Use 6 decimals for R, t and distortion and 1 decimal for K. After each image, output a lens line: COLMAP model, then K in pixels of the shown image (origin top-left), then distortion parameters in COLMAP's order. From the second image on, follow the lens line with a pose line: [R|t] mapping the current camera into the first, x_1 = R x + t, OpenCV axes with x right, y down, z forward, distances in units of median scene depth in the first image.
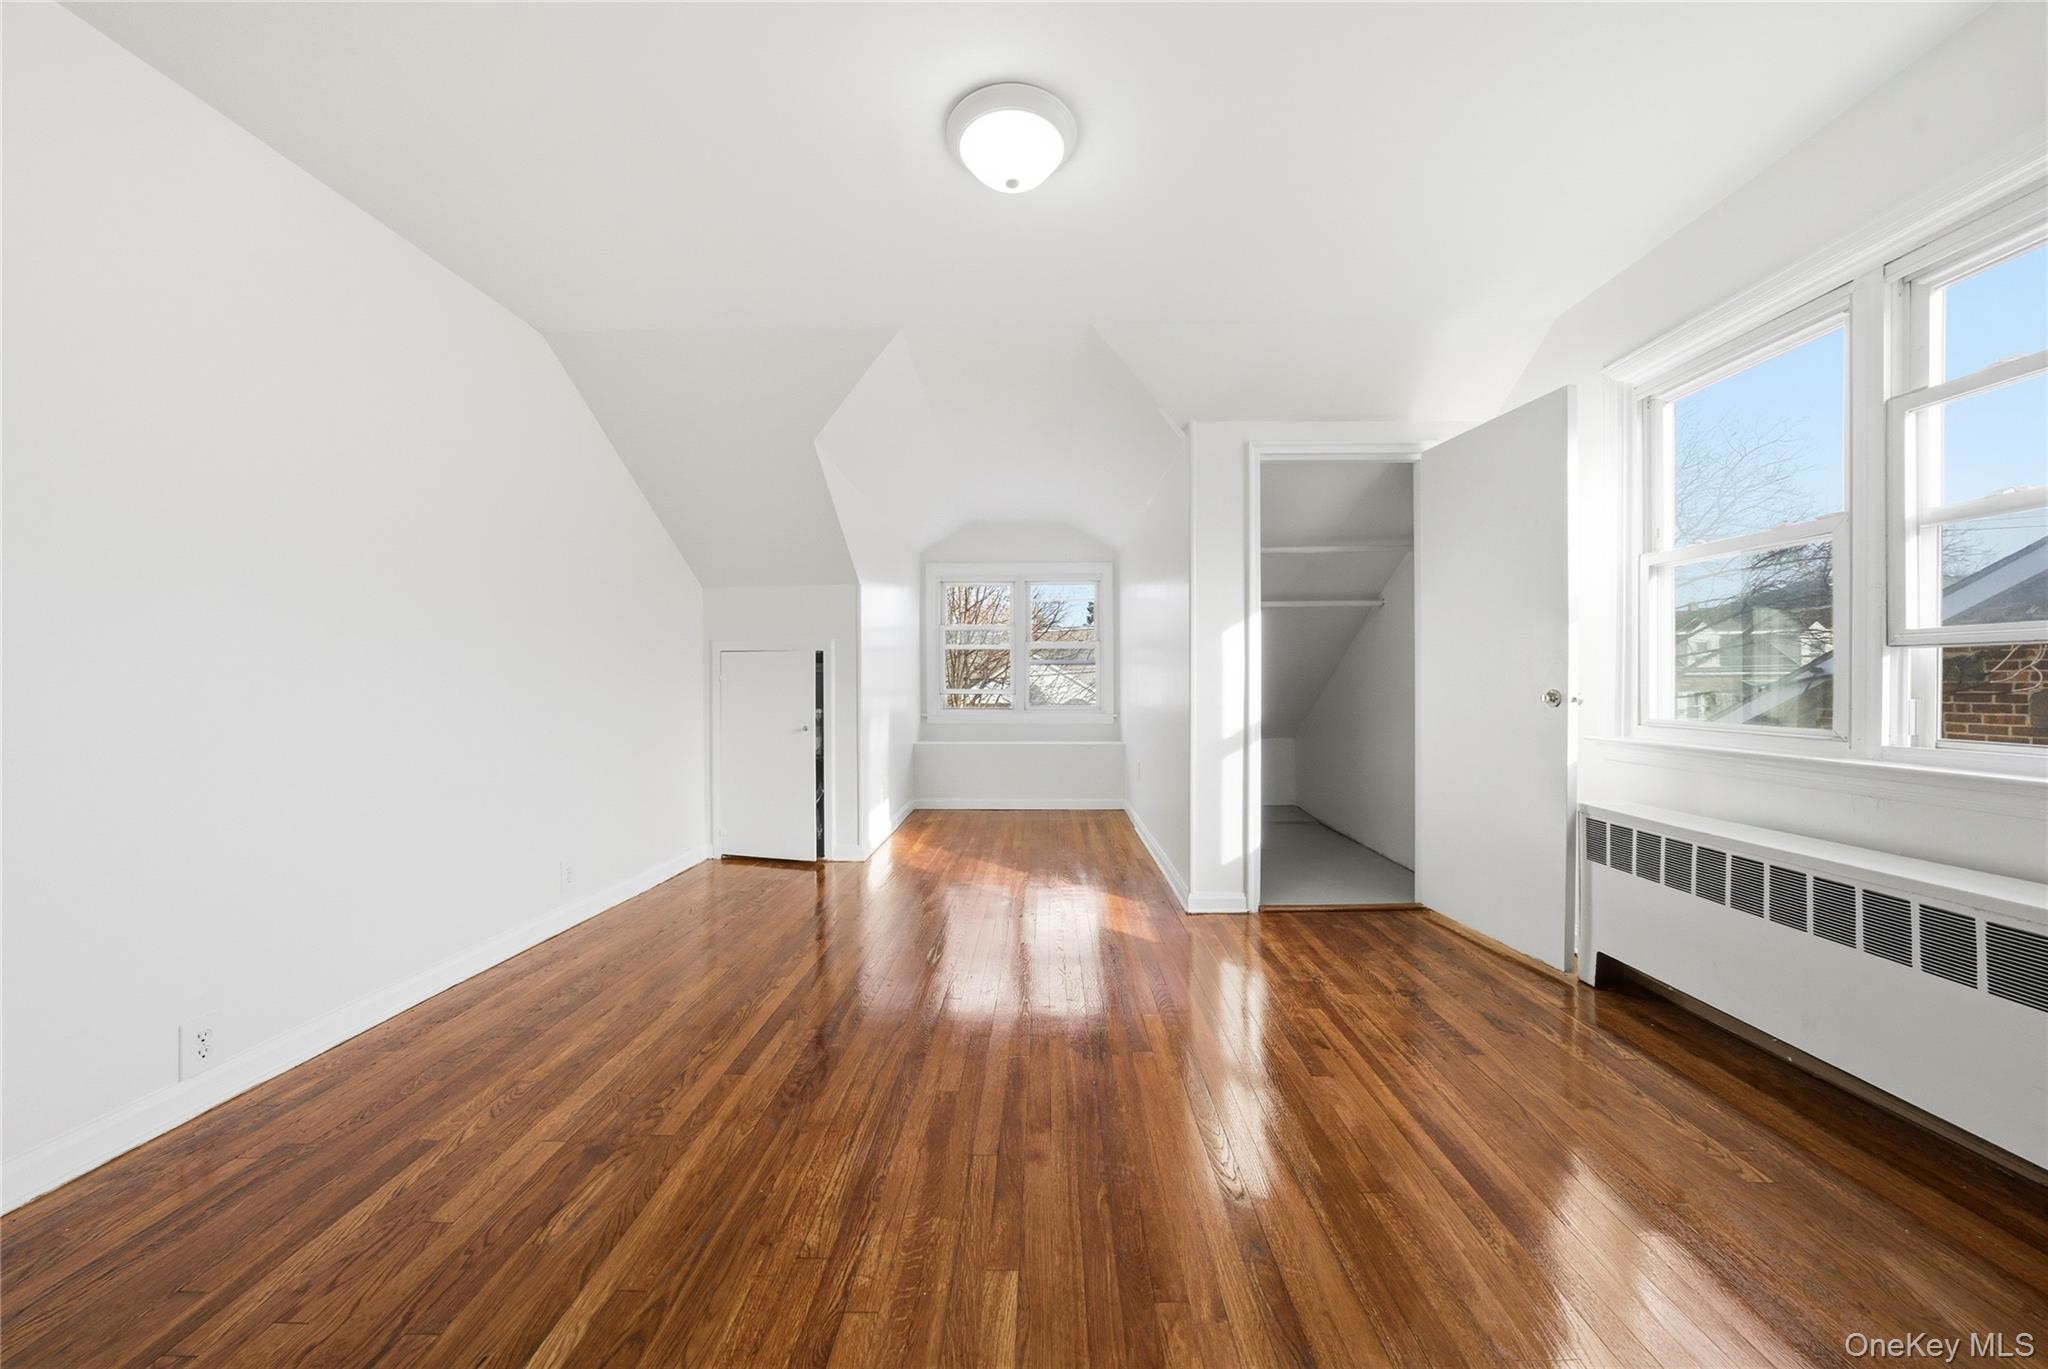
lens RADIAL K [[742.8, 0, 1045.5], [0, 742.8, 686.2], [0, 0, 1]] dist [-0.028847, 0.006032]
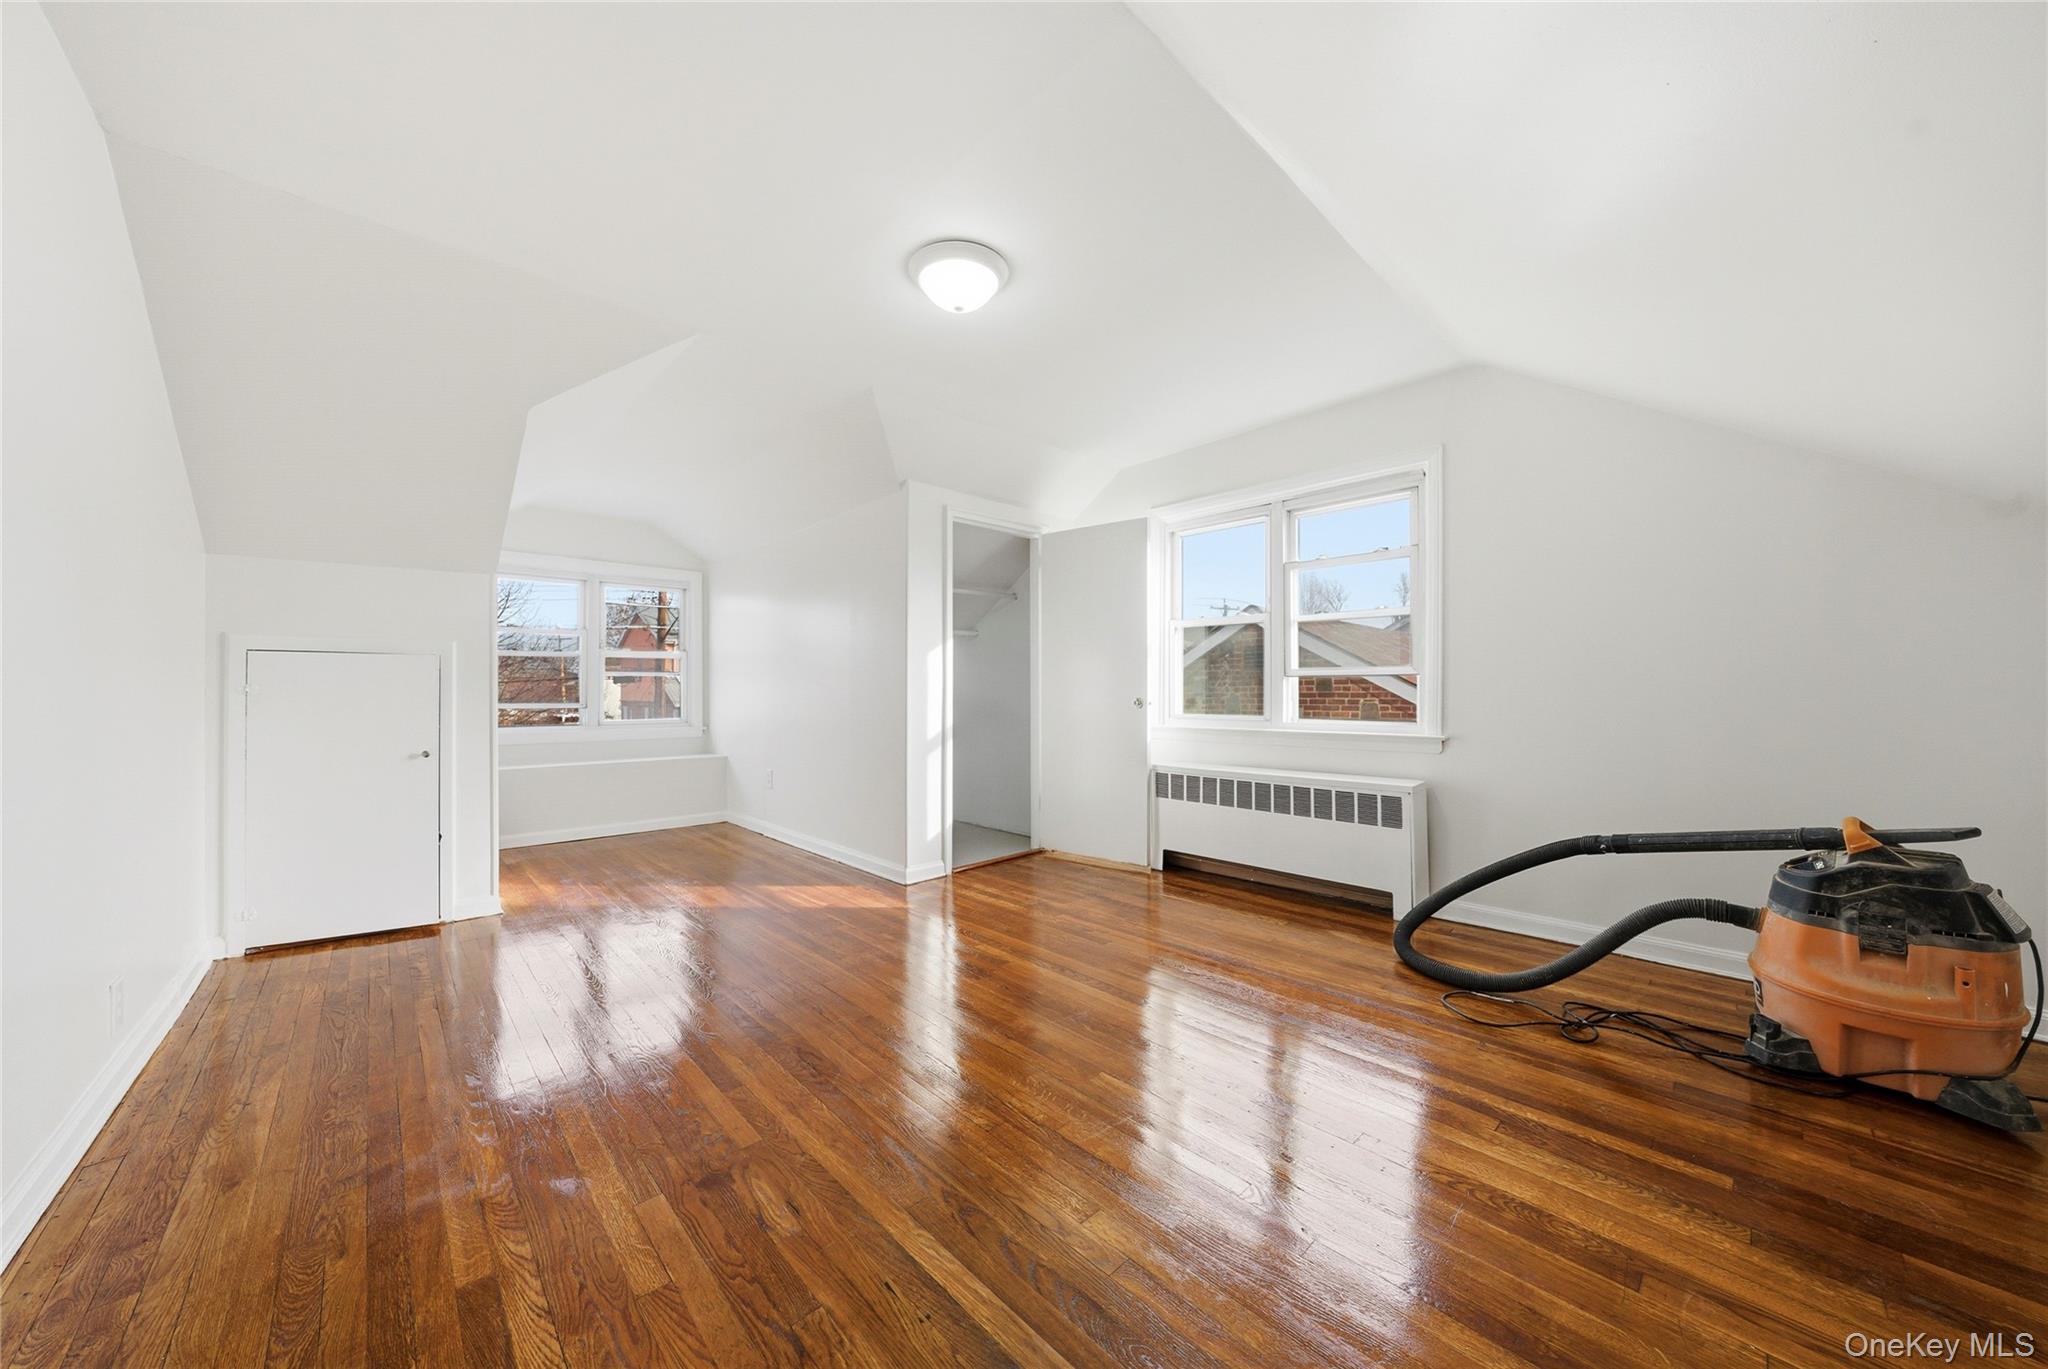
lens RADIAL K [[793.9, 0, 1013.7], [0, 793.9, 691.5], [0, 0, 1]] dist [-0.025382, 0.000128]
pose [[0.669489, 0.002170, 0.742819, -0.862892], [0.004925, 0.999961, -0.007359, 0.002483], [-0.742806, 0.008585, 0.669452, 0.005834]]
